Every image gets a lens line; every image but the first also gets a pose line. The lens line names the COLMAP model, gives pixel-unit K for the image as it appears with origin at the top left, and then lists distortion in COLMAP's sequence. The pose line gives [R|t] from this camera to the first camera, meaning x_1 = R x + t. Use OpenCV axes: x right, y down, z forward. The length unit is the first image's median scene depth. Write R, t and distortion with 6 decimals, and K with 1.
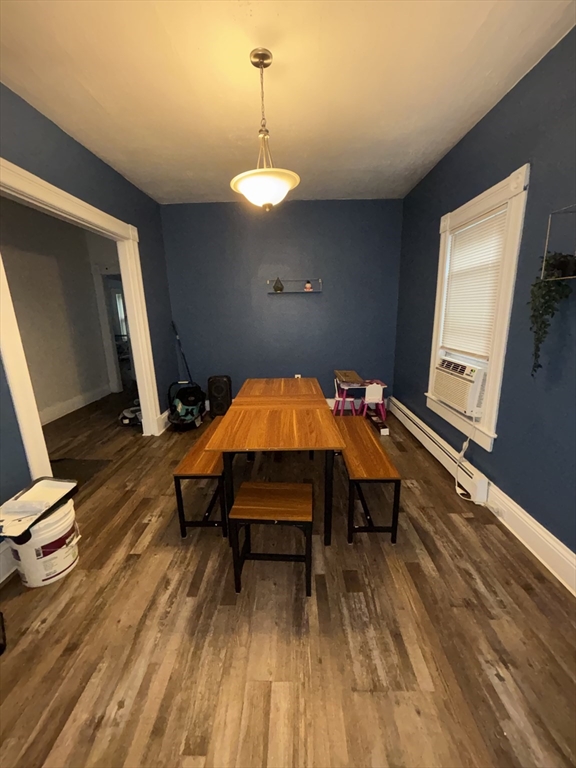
lens RADIAL K [[309.0, 0, 288.5], [0, 309.0, 388.7], [0, 0, 1]] dist [-0.002434, -0.000148]
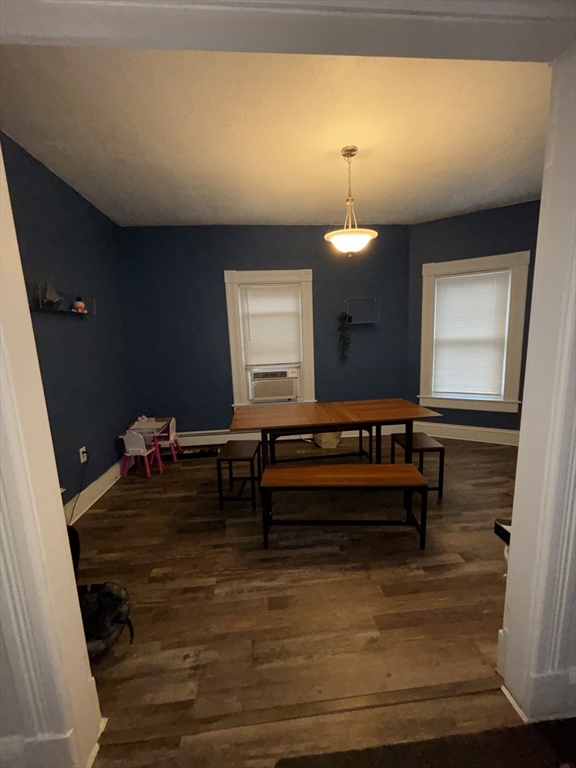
lens RADIAL K [[310.3, 0, 288.0], [0, 310.3, 384.0], [0, 0, 1]] dist [-0.003778, 0.000657]
pose [[-0.102494, -0.133242, 0.985770, -1.159945], [0.276218, 0.948204, 0.156883, -0.286105], [-0.955614, 0.288367, -0.060381, 1.216287]]
